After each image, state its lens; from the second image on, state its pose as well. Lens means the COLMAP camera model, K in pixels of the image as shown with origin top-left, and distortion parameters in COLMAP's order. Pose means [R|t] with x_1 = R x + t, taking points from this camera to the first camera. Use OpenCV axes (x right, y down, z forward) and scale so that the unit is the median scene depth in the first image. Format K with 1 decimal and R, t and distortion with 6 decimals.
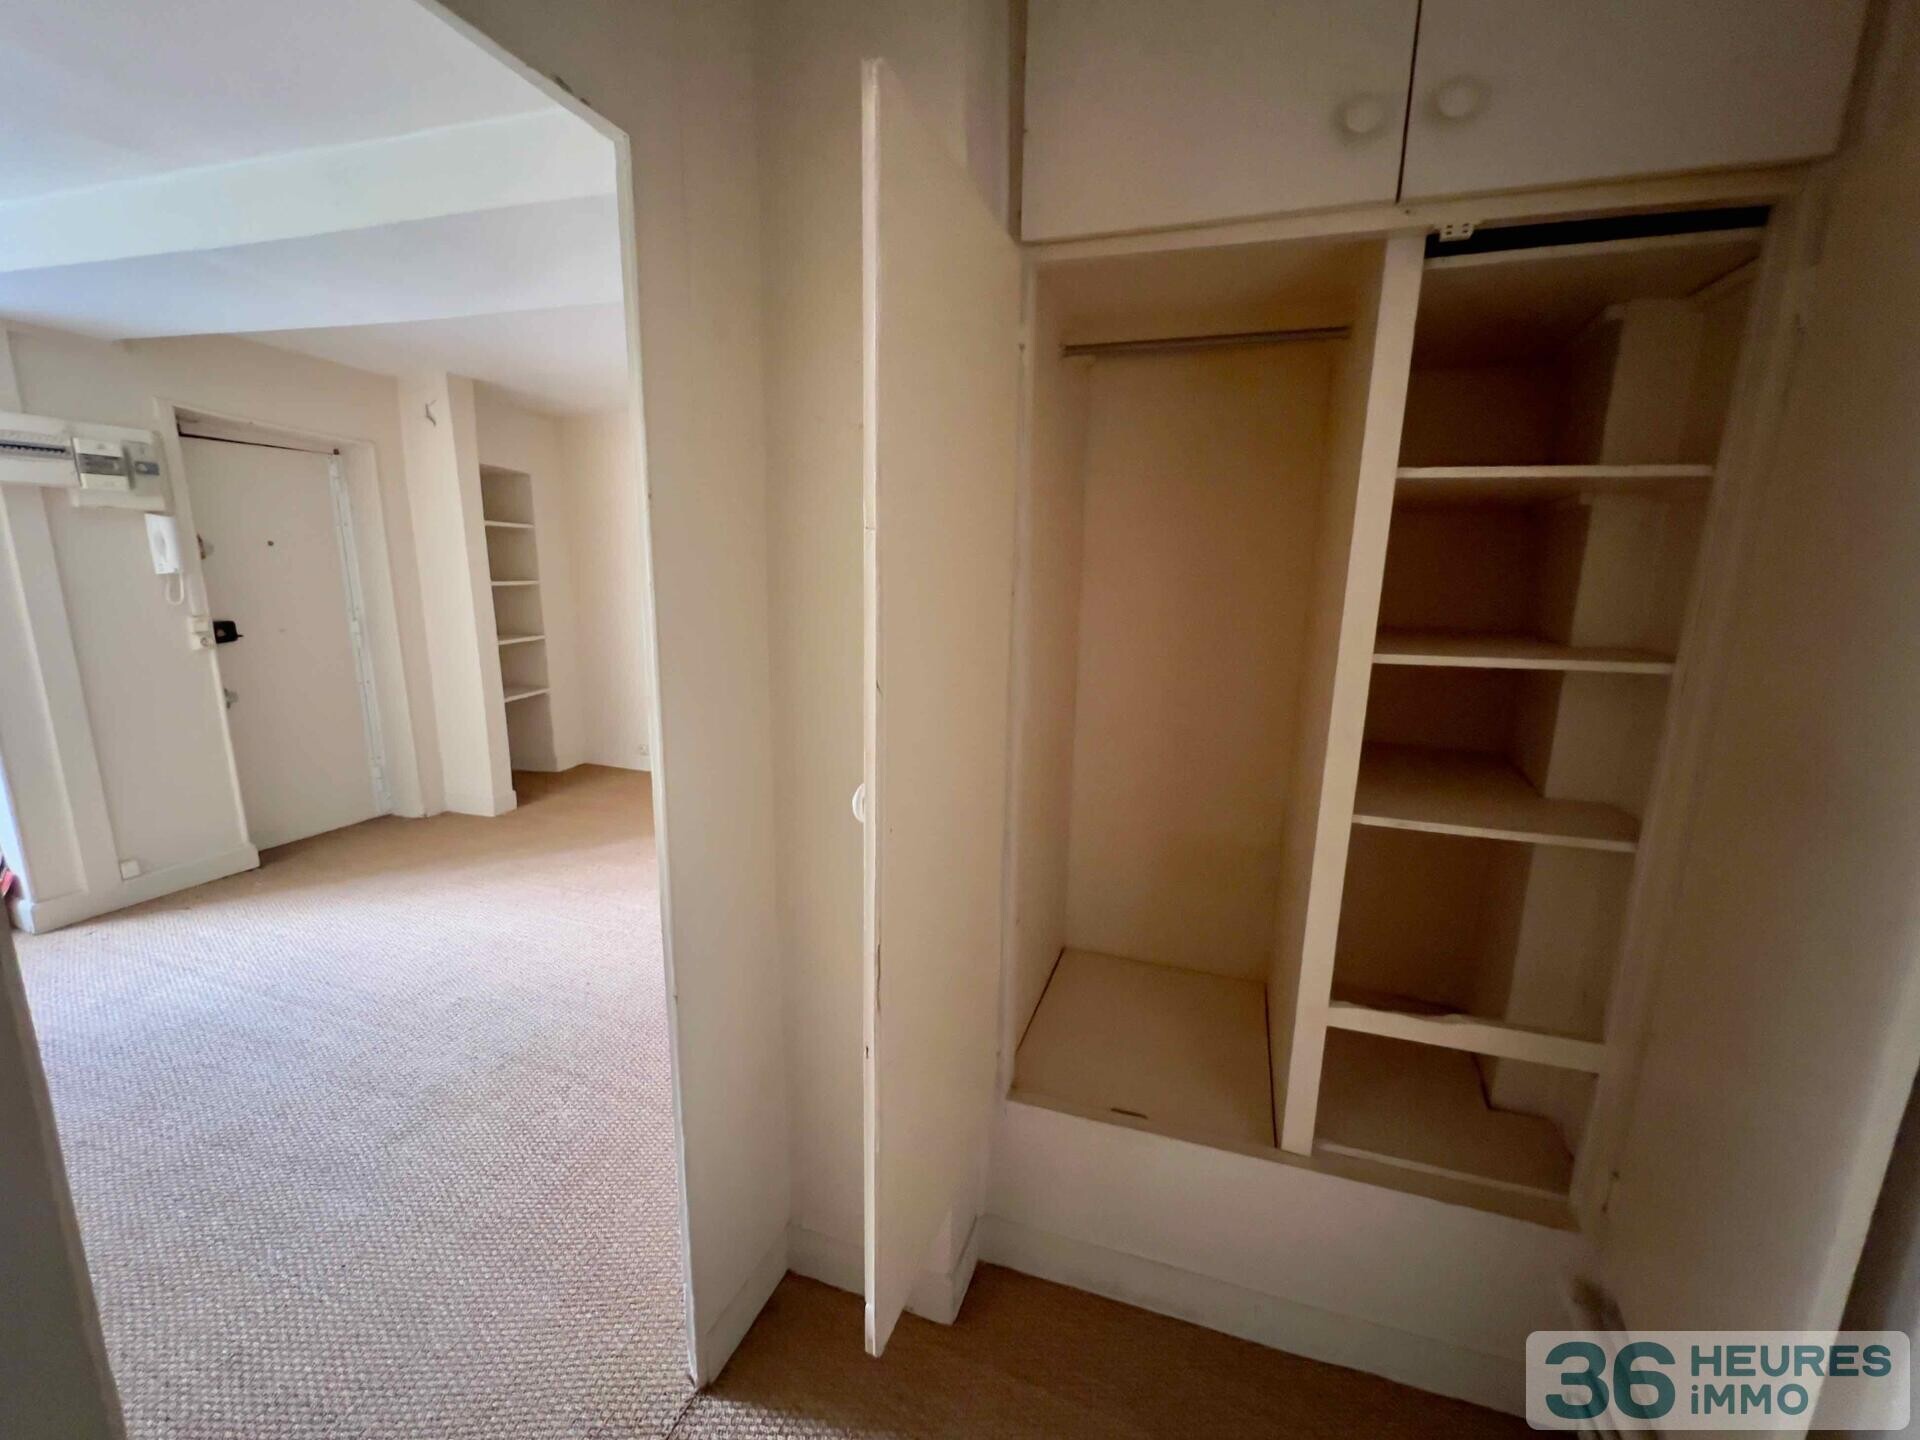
lens RADIAL K [[783.6, 0, 951.1], [0, 783.6, 719.0], [0, 0, 1]] dist [-0.001300, -0.000108]
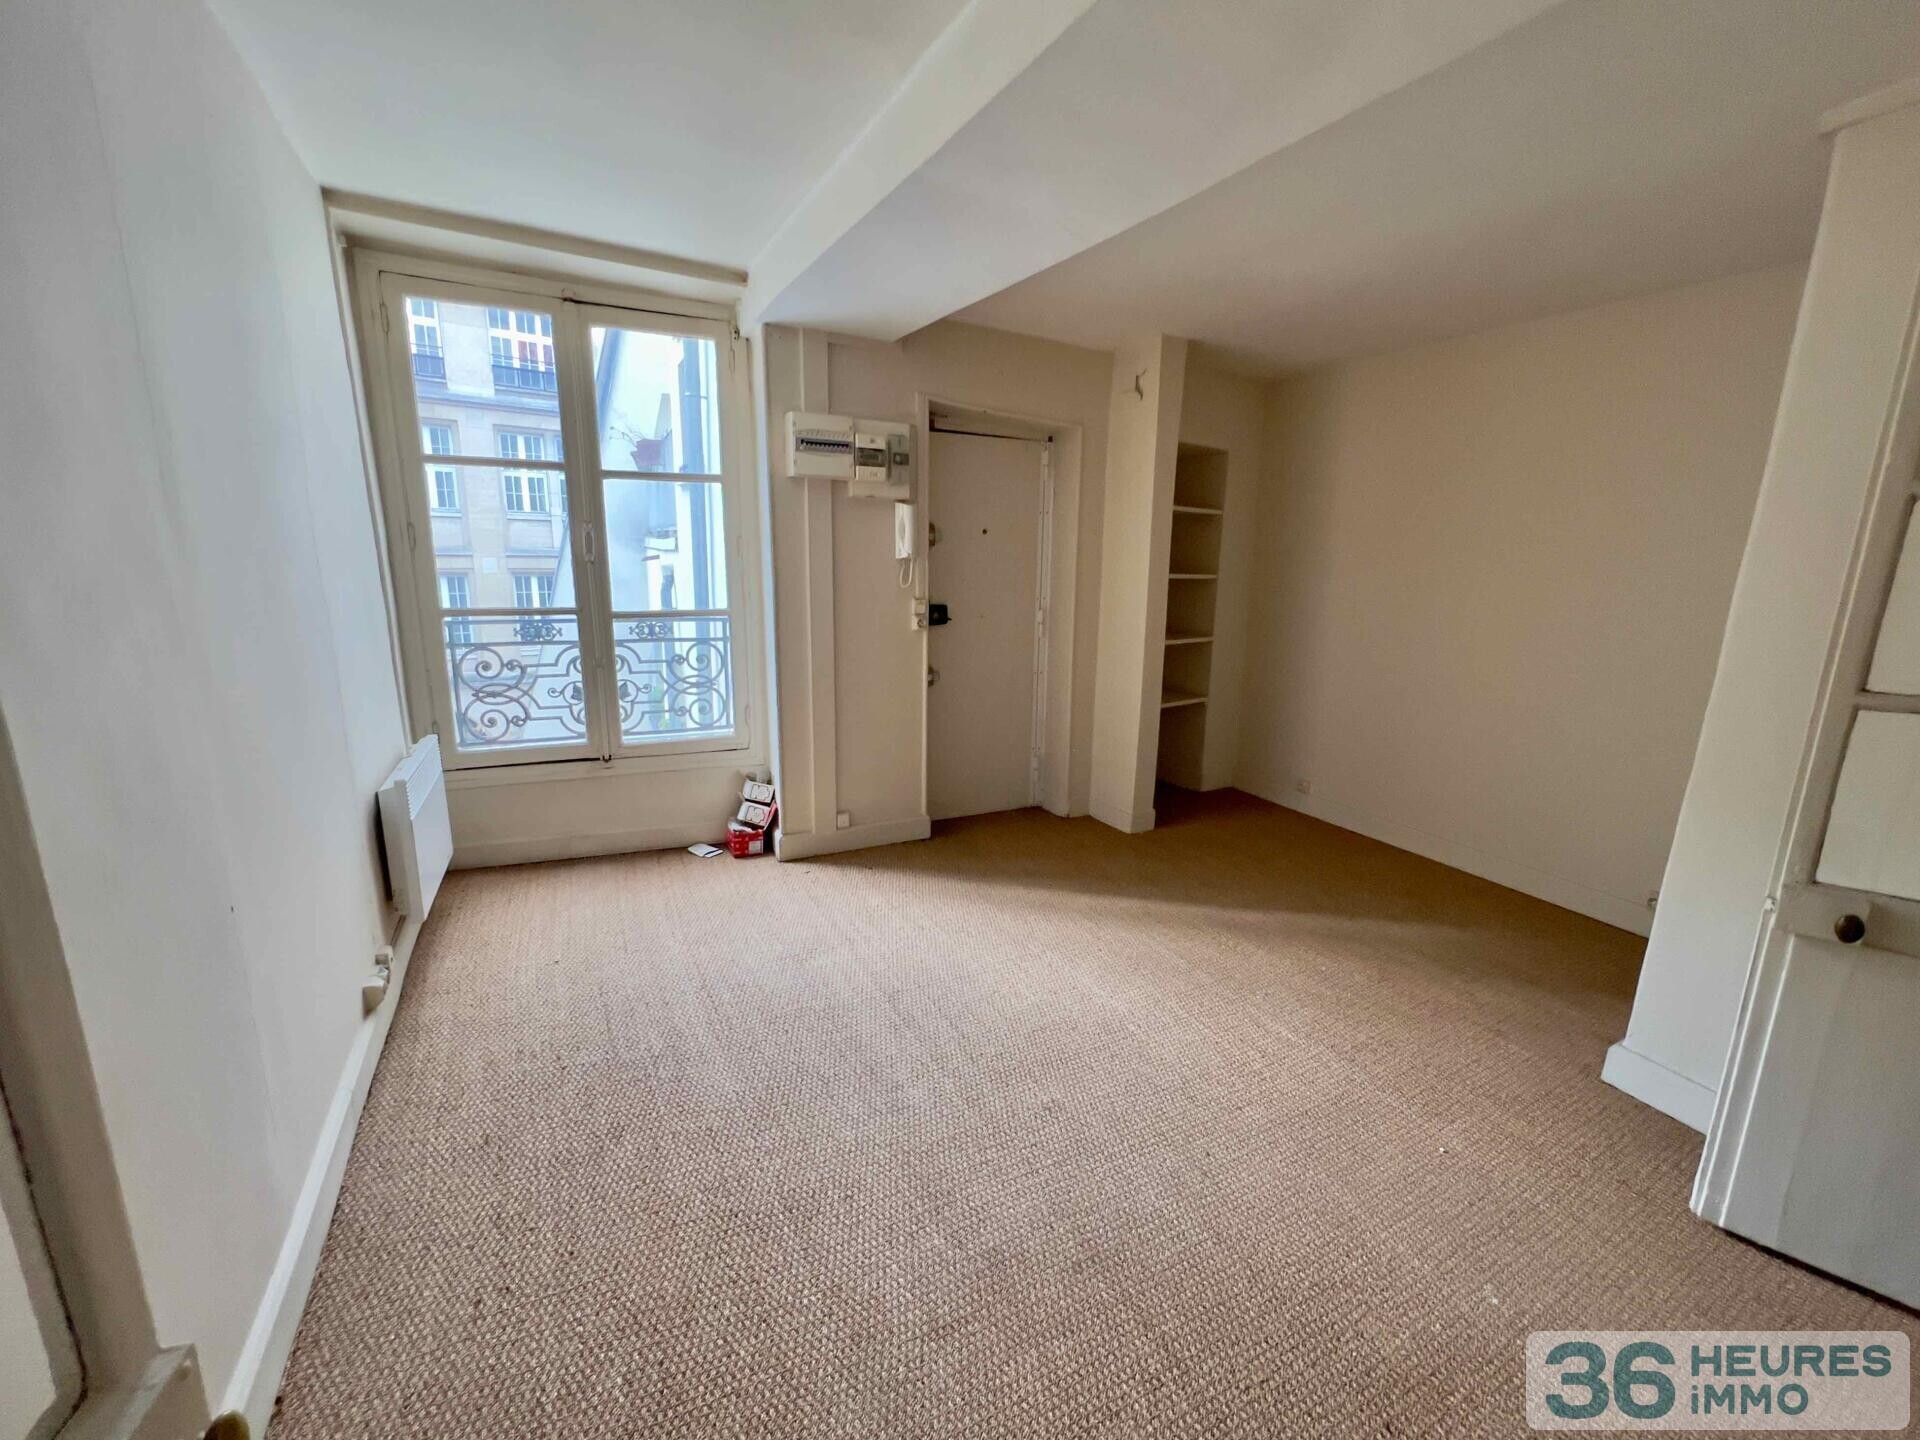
lens RADIAL K [[783.6, 0, 967.2], [0, 783.6, 718.1], [0, 0, 1]] dist [-0.001300, -0.000108]
pose [[0.719402, 0.144501, -0.679397, -0.153384], [-0.146128, 0.987716, 0.055345, -0.035974], [0.679048, 0.059464, 0.731681, 0.250142]]
